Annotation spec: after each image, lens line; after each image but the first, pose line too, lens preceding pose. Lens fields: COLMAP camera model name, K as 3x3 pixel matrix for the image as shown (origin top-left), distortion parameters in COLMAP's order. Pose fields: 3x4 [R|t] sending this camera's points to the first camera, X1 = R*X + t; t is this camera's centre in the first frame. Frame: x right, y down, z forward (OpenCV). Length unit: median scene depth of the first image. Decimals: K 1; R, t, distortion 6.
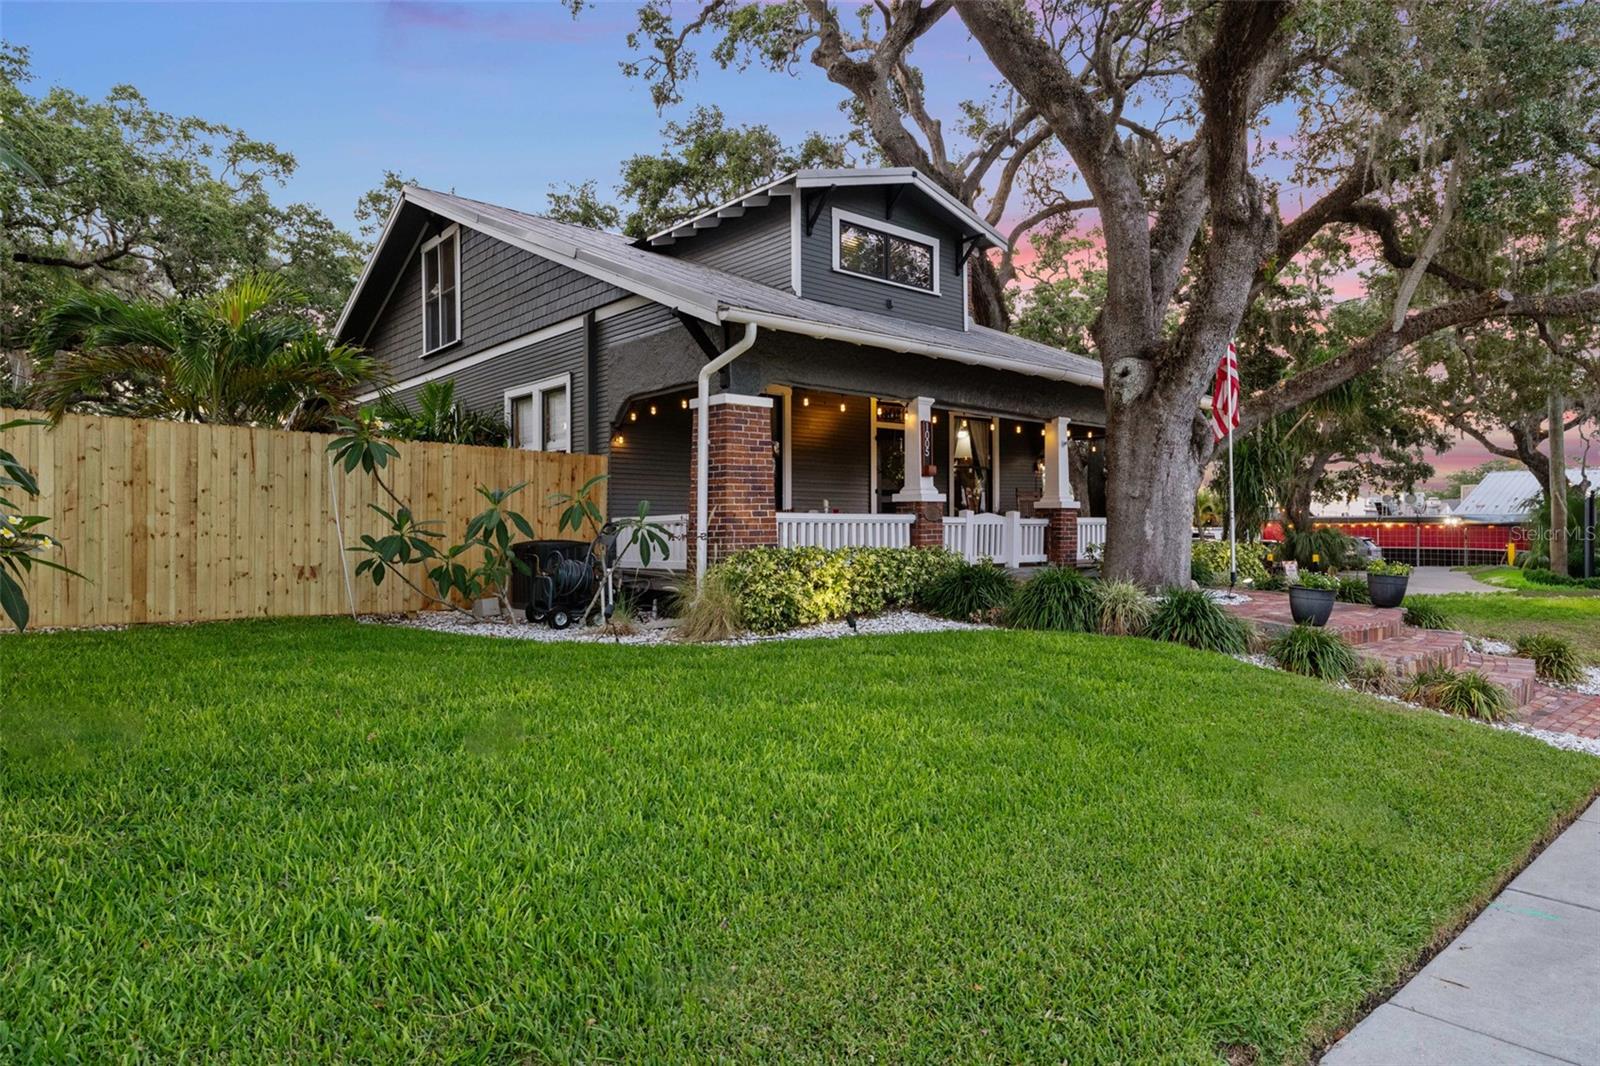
lens RADIAL K [[959.6, 0, 800.0], [0, 959.6, 533.0], [0, 0, 1]] dist [-0.003016, -0.000310]
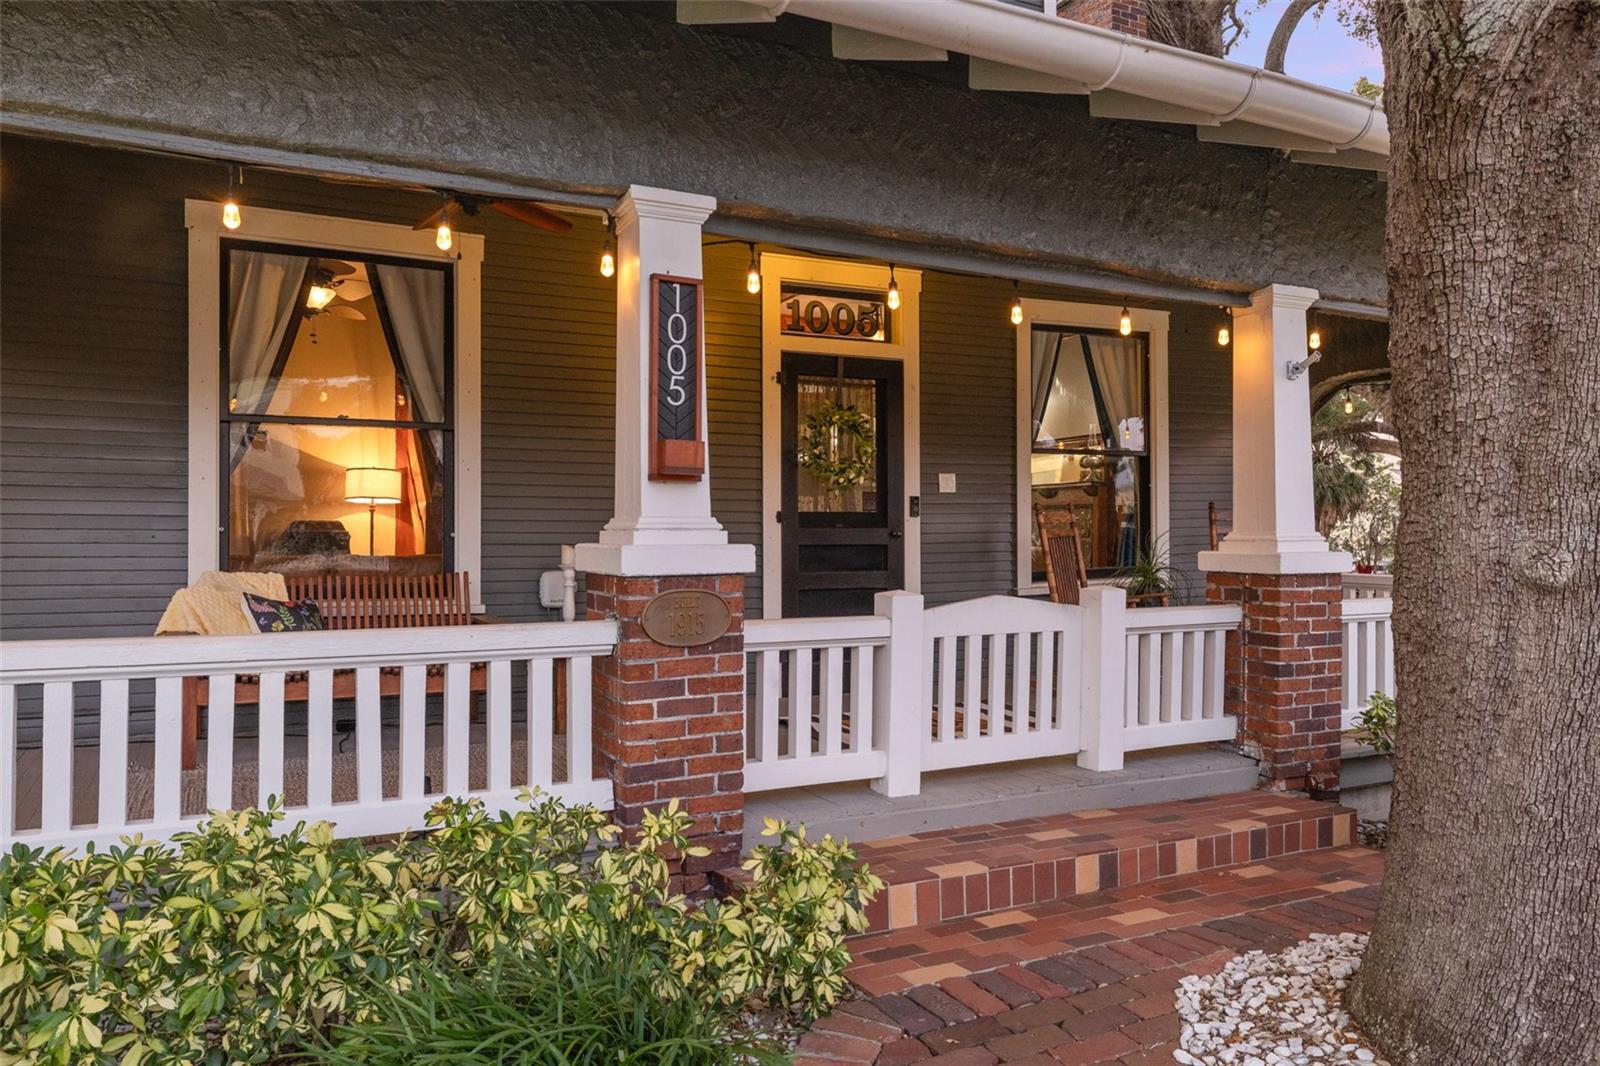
lens RADIAL K [[1106.1, 0, 800.0], [0, 1106.1, 533.0], [0, 0, 1]] dist [0.005415, 0.001532]
pose [[0.966554, 0.001967, -0.256455, 0.213358], [-0.003629, 0.999975, -0.006011, -0.036630], [0.256437, 0.006741, 0.966537, 0.610426]]
